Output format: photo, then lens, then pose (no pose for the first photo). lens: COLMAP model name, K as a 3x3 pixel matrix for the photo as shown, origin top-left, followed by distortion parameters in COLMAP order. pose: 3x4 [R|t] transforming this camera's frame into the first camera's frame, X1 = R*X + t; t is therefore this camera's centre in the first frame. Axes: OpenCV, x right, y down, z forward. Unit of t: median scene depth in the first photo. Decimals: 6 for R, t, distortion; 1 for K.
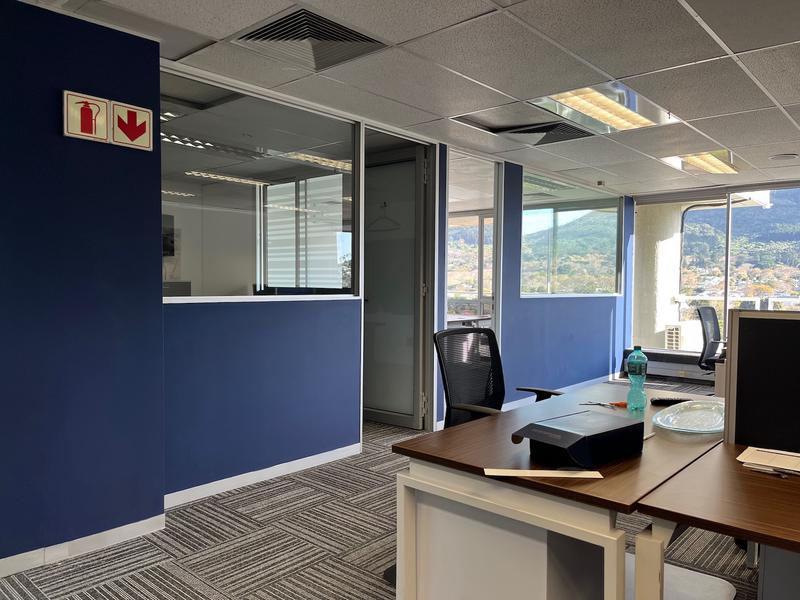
lens RADIAL K [[610.6, 0, 397.1], [0, 610.6, 303.2], [0, 0, 1]] dist [0.044030, -0.040514]
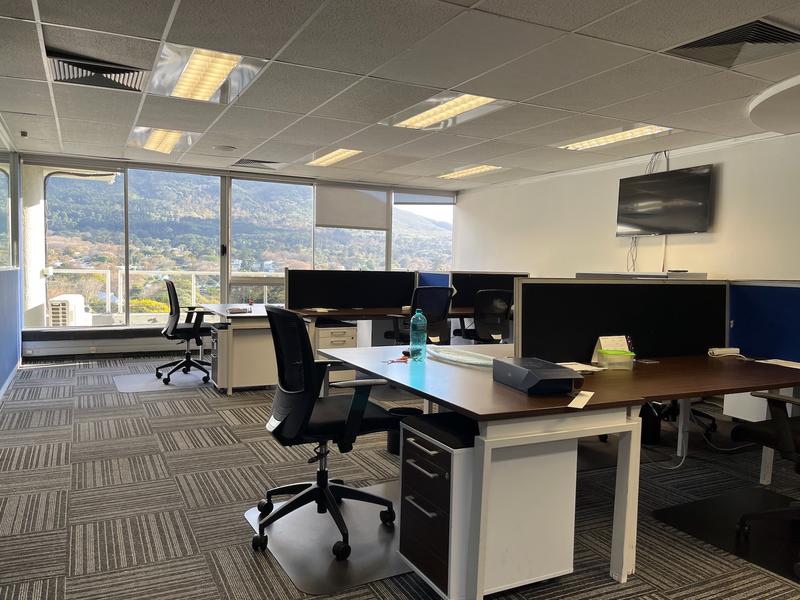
lens RADIAL K [[610.6, 0, 407.3], [0, 610.6, 323.5], [0, 0, 1]] dist [0.044030, -0.040514]
pose [[0.347619, -0.086820, 0.933608, -1.173507], [0.013023, 0.996055, 0.087778, -0.023250], [-0.937546, -0.018355, 0.347378, 0.870657]]
